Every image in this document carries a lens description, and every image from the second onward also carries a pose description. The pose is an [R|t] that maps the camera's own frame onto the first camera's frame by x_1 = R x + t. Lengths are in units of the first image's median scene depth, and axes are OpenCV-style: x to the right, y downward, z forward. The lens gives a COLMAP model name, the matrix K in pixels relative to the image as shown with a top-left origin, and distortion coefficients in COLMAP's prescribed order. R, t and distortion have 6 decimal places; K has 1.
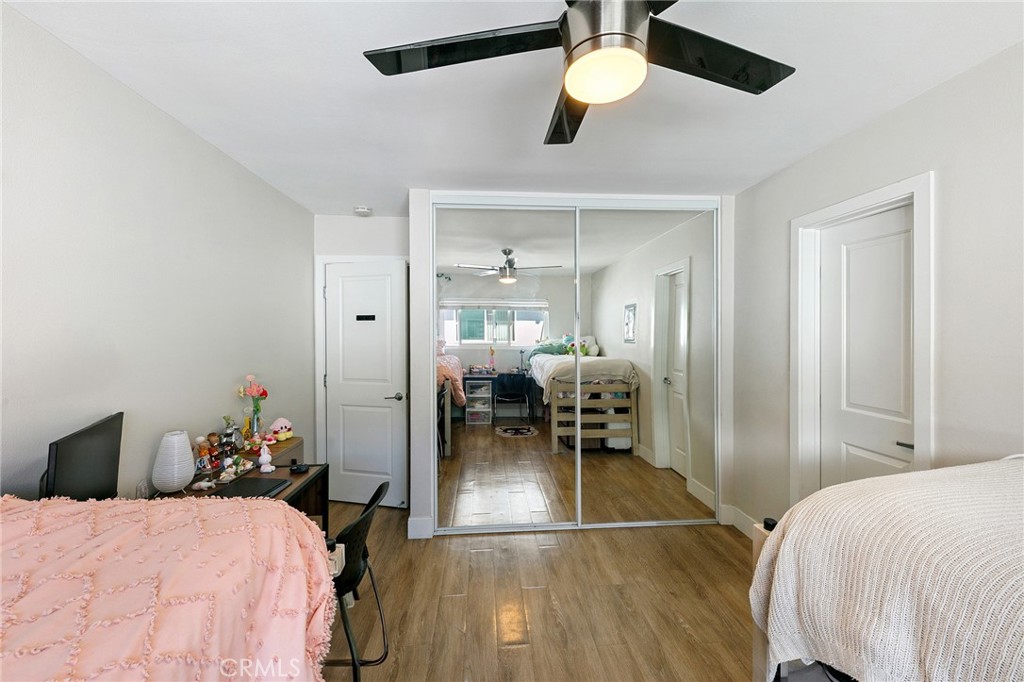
lens RADIAL K [[400.2, 0, 510.9], [0, 400.2, 339.2], [0, 0, 1]] dist [-0.001923, -0.000055]
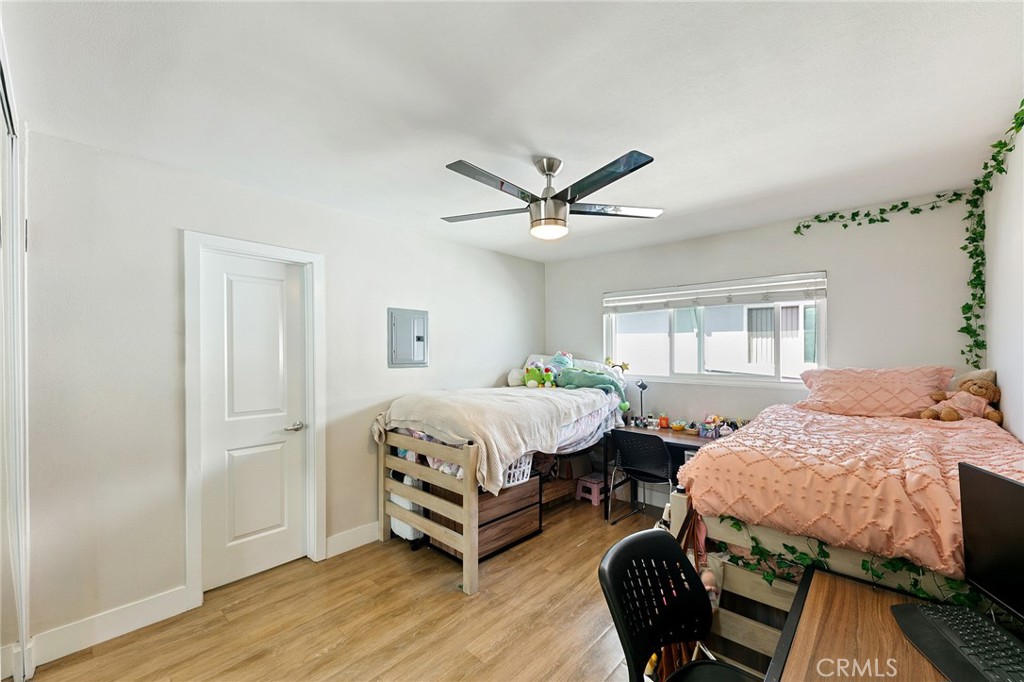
lens RADIAL K [[400.2, 0, 512.1], [0, 400.2, 345.0], [0, 0, 1]] dist [-0.001923, -0.000055]
pose [[-0.683865, 0.006383, 0.729580, -0.588487], [0.009927, 0.999951, 0.000557, -0.032107], [-0.729541, 0.007624, -0.683895, 1.300884]]
